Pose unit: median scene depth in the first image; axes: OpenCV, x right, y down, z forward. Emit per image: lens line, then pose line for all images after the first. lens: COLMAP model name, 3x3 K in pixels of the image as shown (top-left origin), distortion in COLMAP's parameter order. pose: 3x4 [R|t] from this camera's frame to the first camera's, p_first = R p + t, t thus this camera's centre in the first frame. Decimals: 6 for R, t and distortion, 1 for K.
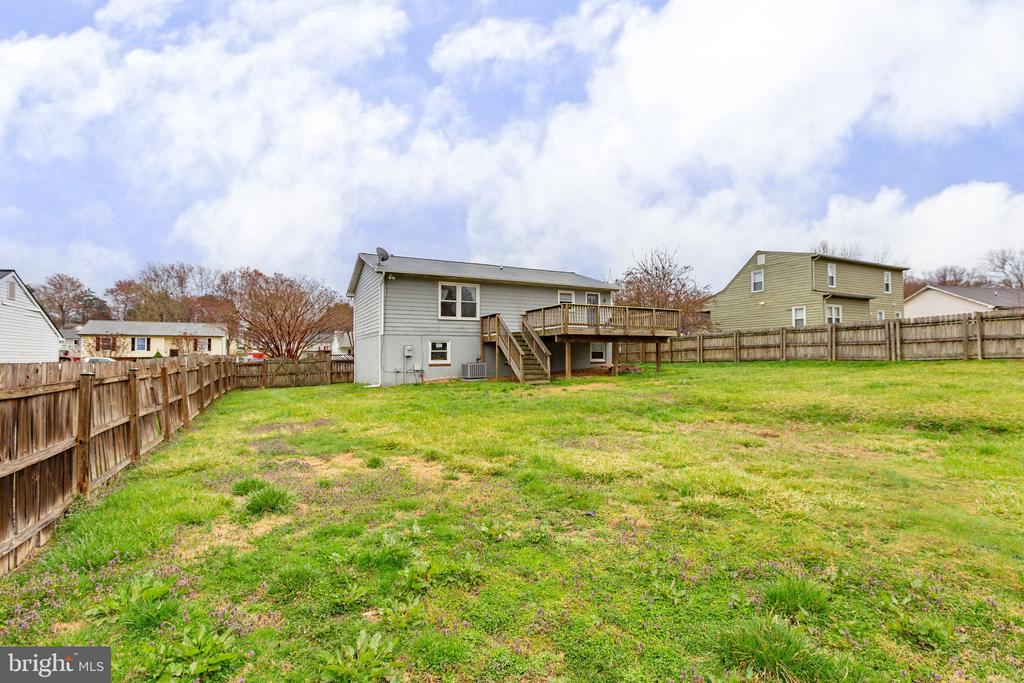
lens RADIAL K [[462.2, 0, 512.0], [0, 462.2, 341.5], [0, 0, 1]] dist [0.000003, 0.000475]
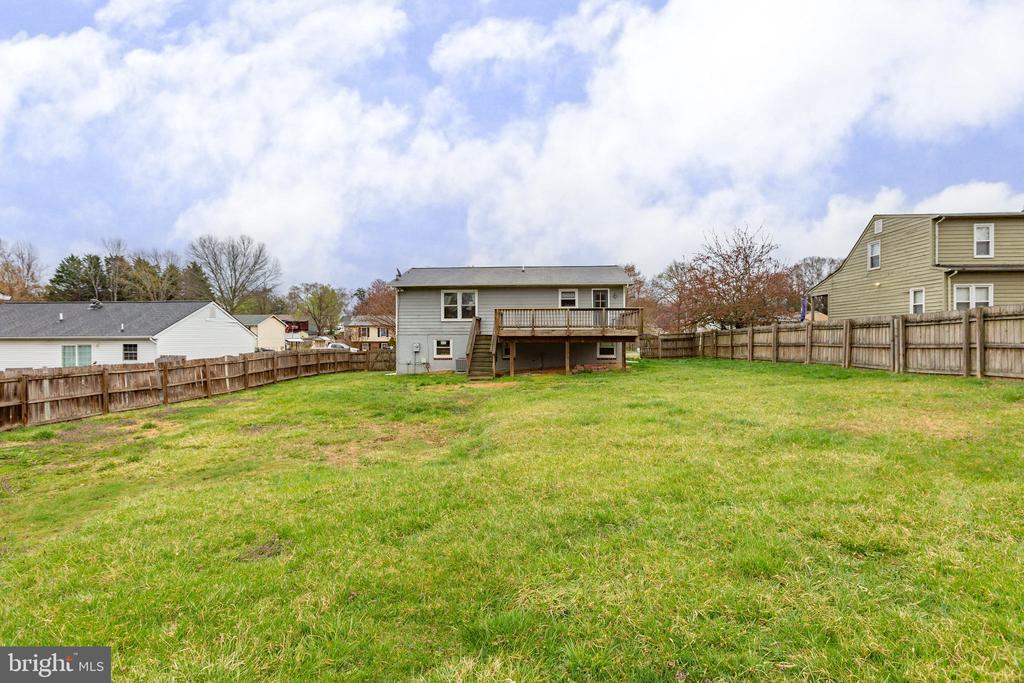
lens RADIAL K [[456.1, 0, 512.3], [0, 456.1, 335.2], [0, 0, 1]] dist [0.000835, -0.000064]
pose [[0.860268, 0.000841, -0.509842, 0.603380], [0.013889, 0.999589, 0.025084, -0.038509], [0.509653, -0.028661, 0.859902, 0.065214]]
